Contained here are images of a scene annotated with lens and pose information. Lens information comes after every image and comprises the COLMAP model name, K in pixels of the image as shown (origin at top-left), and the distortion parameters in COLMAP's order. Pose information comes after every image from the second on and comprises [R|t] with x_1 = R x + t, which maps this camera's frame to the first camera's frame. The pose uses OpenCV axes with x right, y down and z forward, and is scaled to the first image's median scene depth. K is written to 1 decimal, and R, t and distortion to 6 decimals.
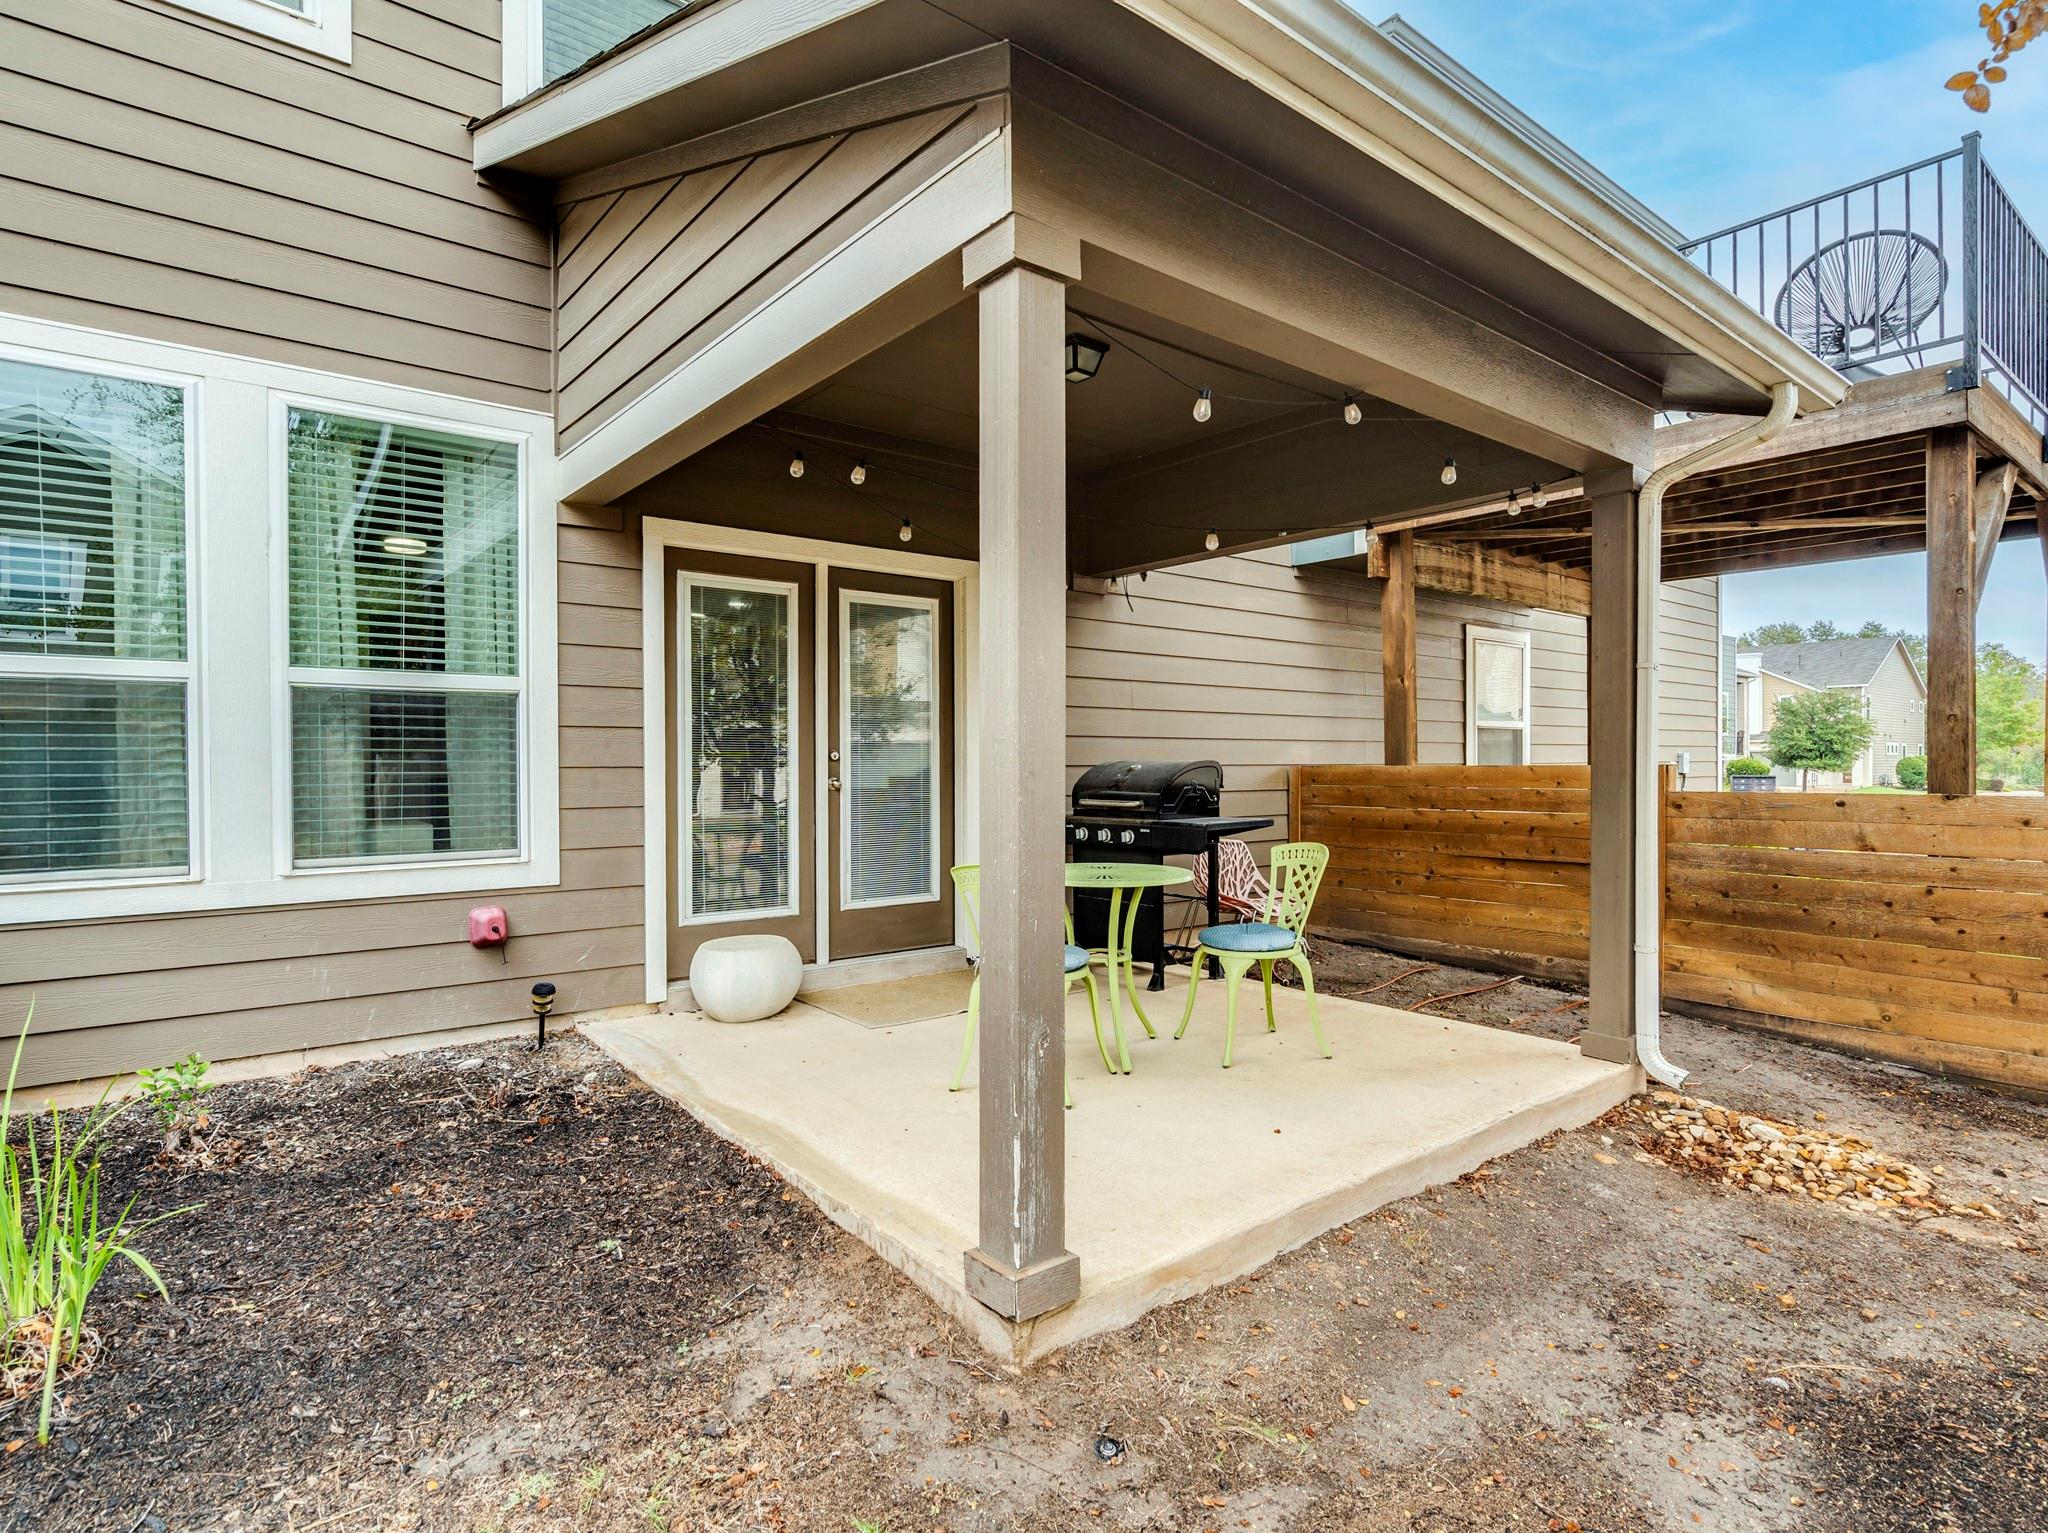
lens RADIAL K [[1073.8, 0, 1024.1], [0, 1073.8, 763.8], [0, 0, 1]] dist [-0.007513, -0.001757]
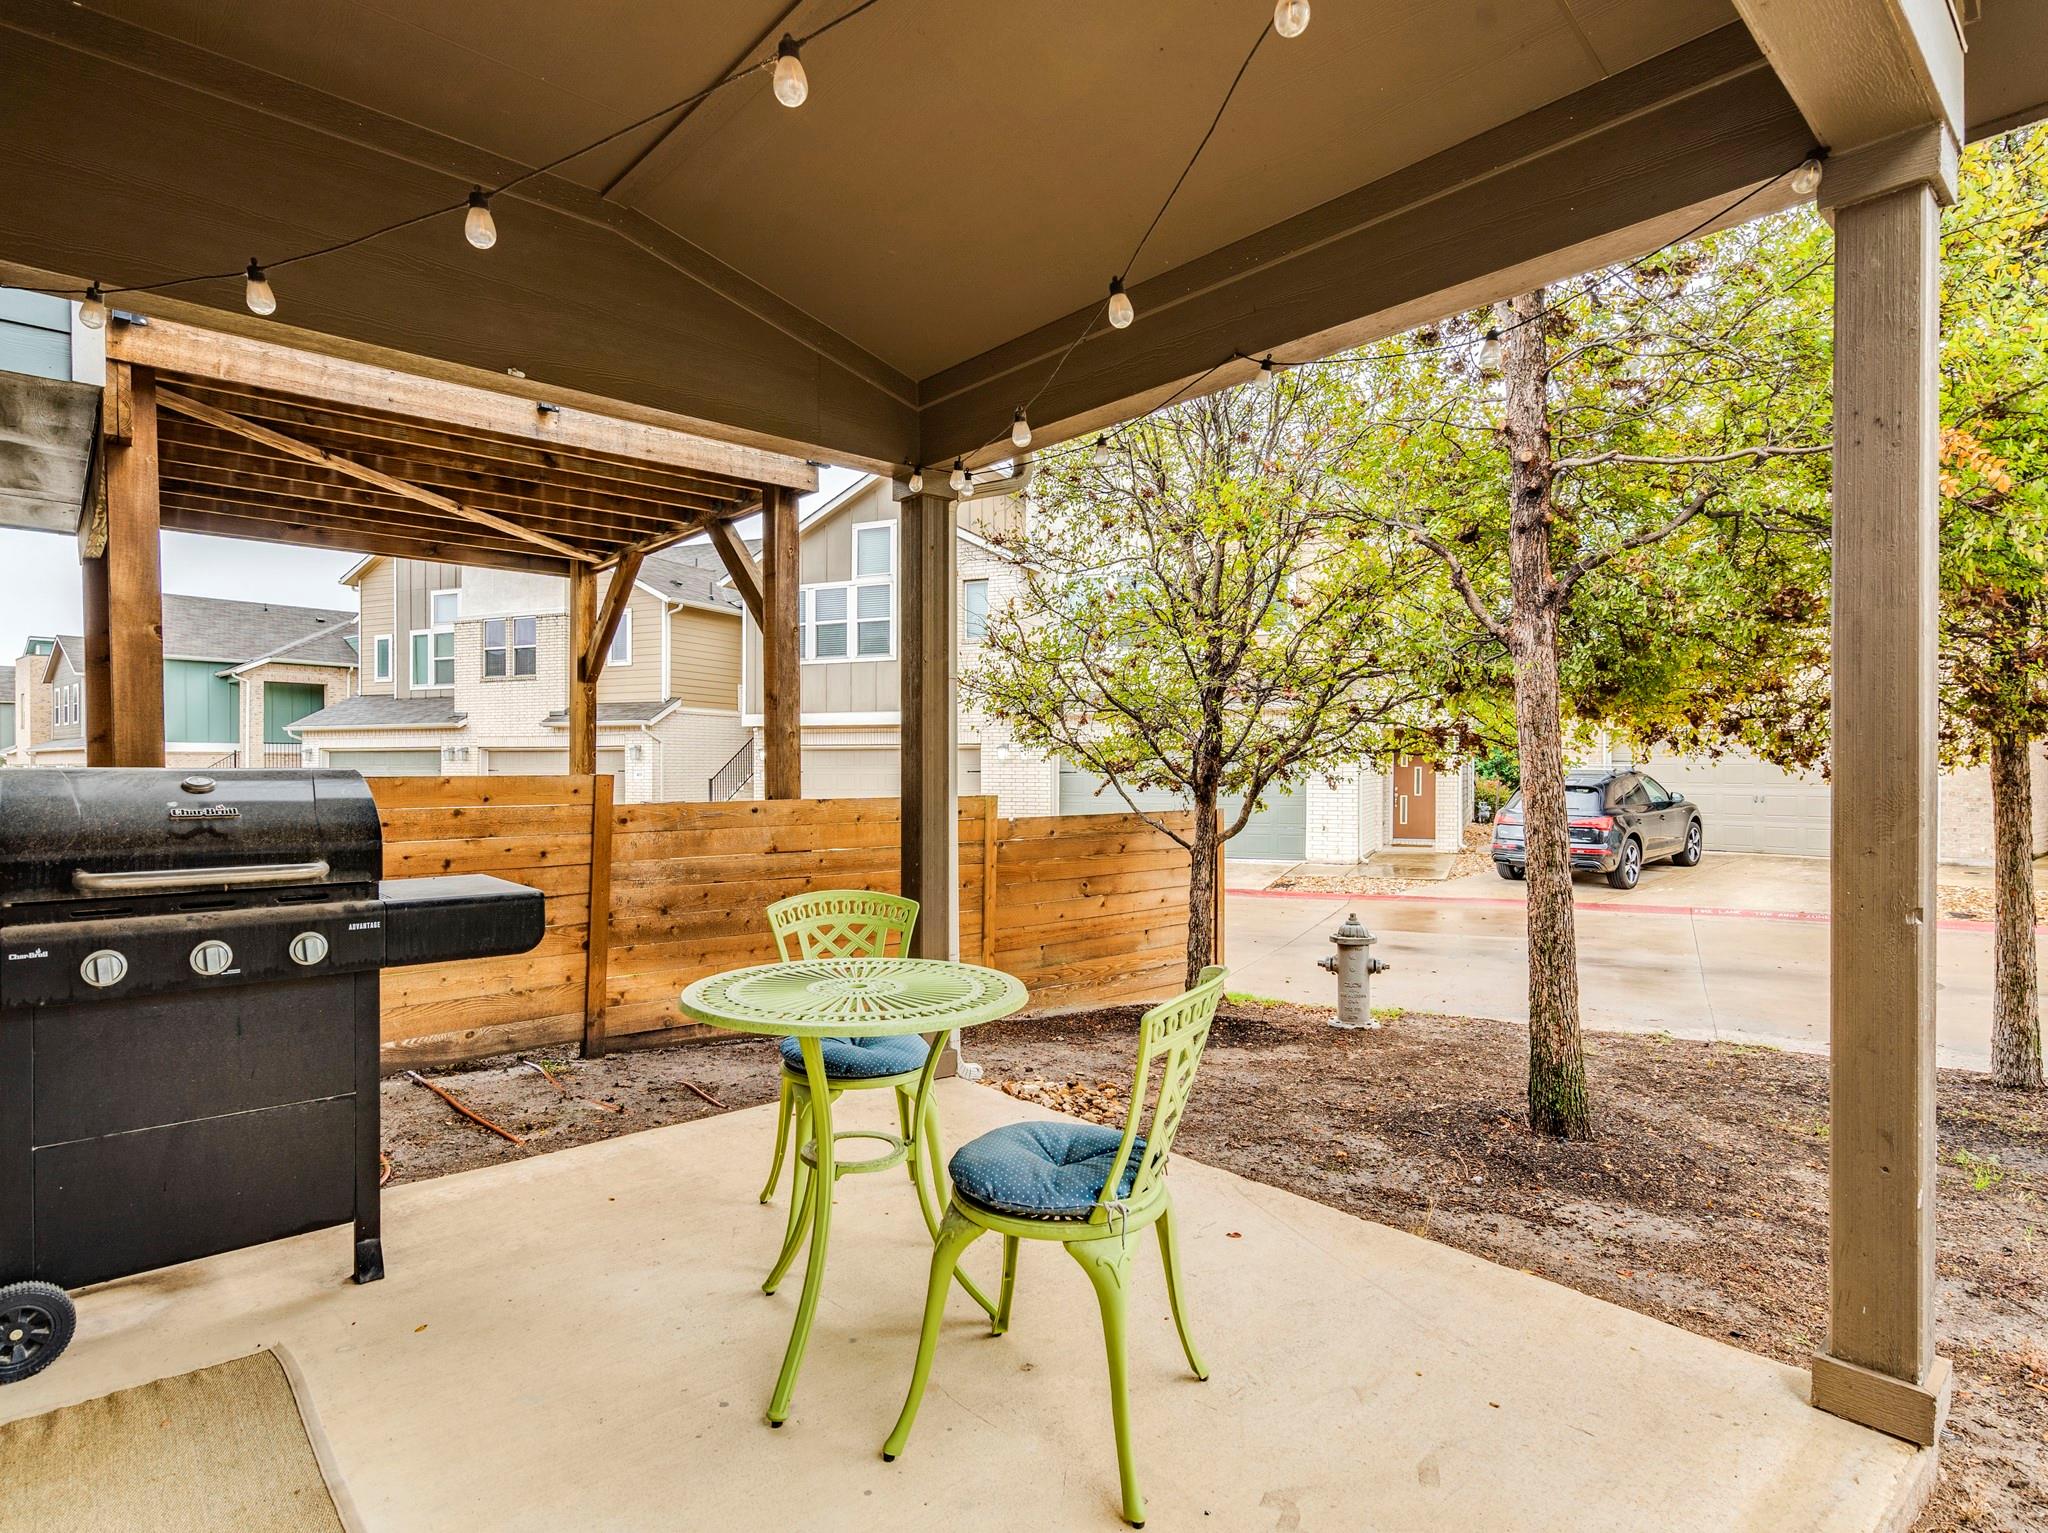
lens RADIAL K [[1073.8, 0, 1025.2], [0, 1073.8, 770.7], [0, 0, 1]] dist [-0.007513, -0.001757]
pose [[-0.051622, 0.004611, 0.998656, -0.321551], [0.005241, 0.999977, -0.004346, 0.003051], [-0.998653, 0.005010, -0.051645, 0.736784]]
